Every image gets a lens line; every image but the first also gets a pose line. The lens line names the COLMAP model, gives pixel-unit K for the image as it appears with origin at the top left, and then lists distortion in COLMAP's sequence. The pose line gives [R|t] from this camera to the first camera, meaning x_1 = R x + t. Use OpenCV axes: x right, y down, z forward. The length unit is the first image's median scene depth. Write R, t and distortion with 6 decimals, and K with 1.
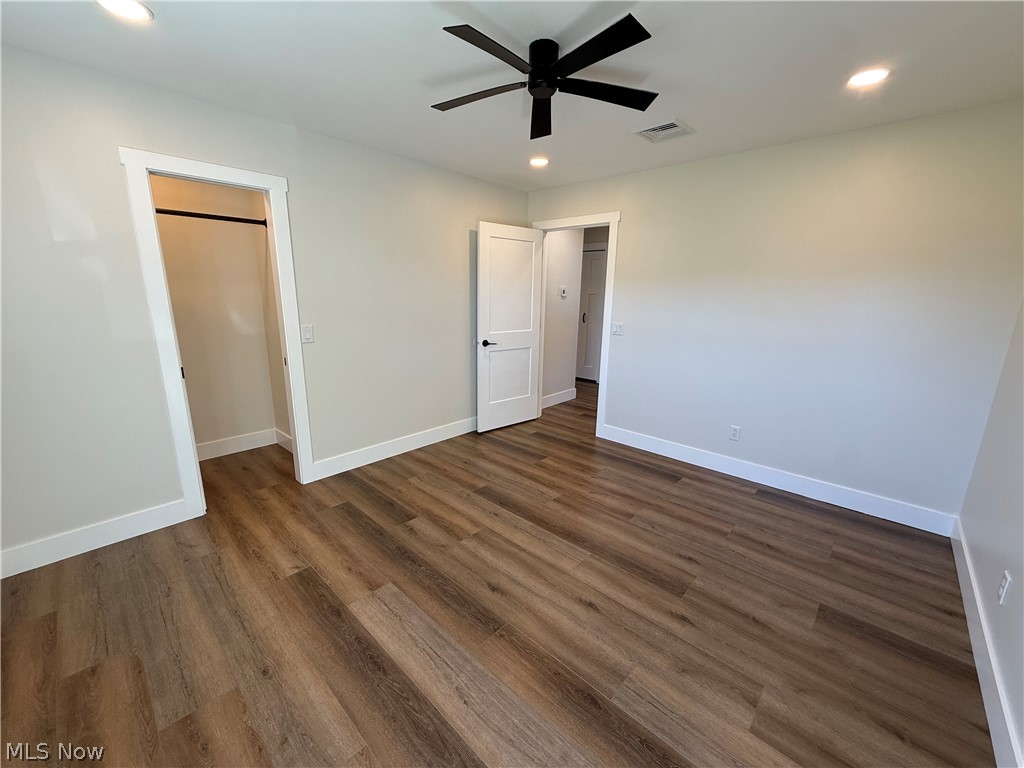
lens RADIAL K [[407.3, 0, 511.5], [0, 407.3, 383.7], [0, 0, 1]] dist [0.000011, -0.000027]
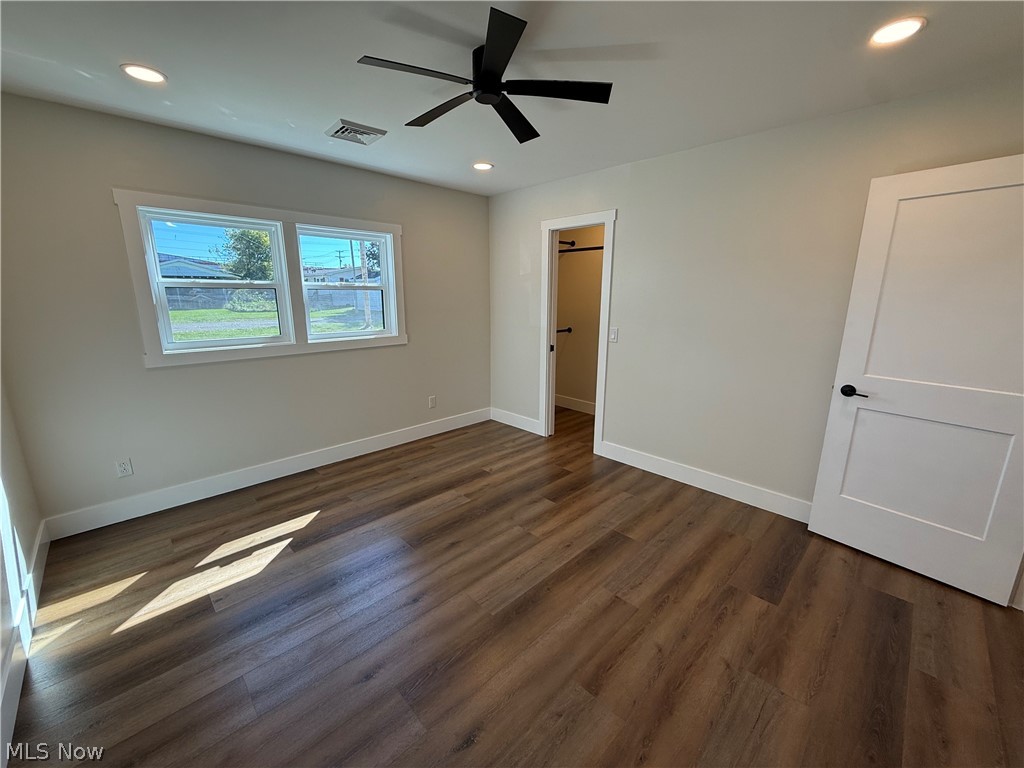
lens RADIAL K [[407.3, 0, 508.8], [0, 407.3, 382.7], [0, 0, 1]] dist [0.000011, -0.000027]
pose [[-0.045937, 0.198567, -0.979010, 0.762982], [-0.230238, 0.951554, 0.203801, -0.171652], [0.972050, 0.234767, 0.002006, 0.774335]]
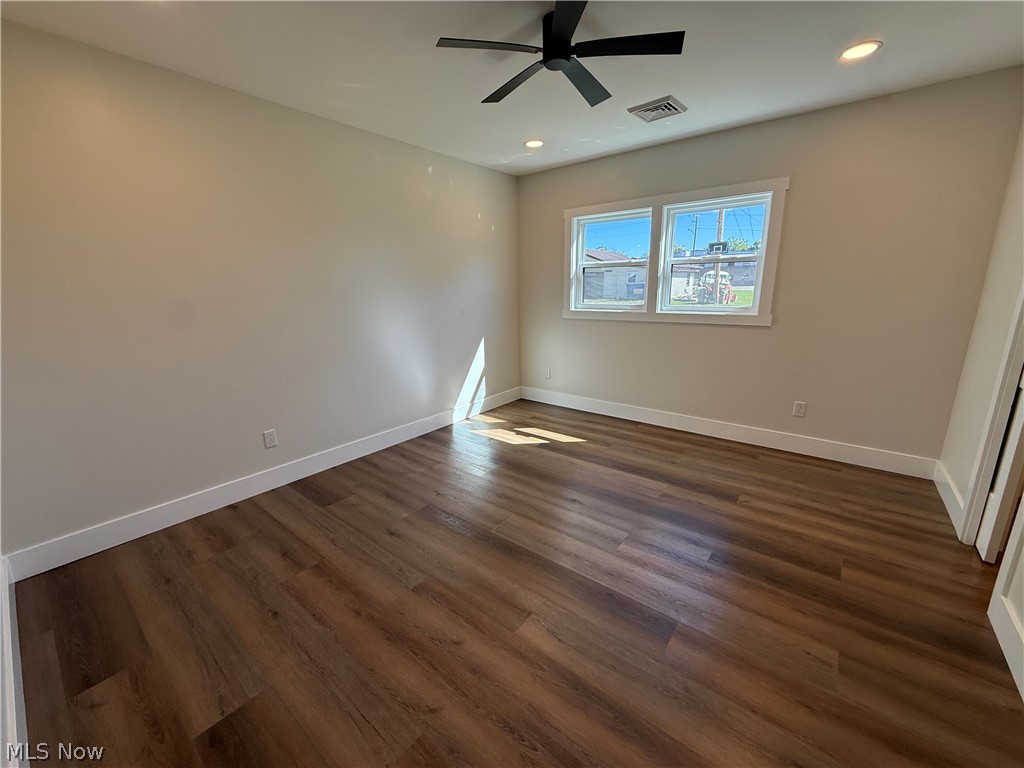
lens RADIAL K [[407.3, 0, 513.8], [0, 407.3, 384.8], [0, 0, 1]] dist [0.000011, -0.000027]
pose [[-0.996901, 0.019258, -0.076276, 0.175946], [-0.017131, 0.893162, 0.449408, -0.289388], [0.076782, 0.449322, -0.890064, 1.450959]]
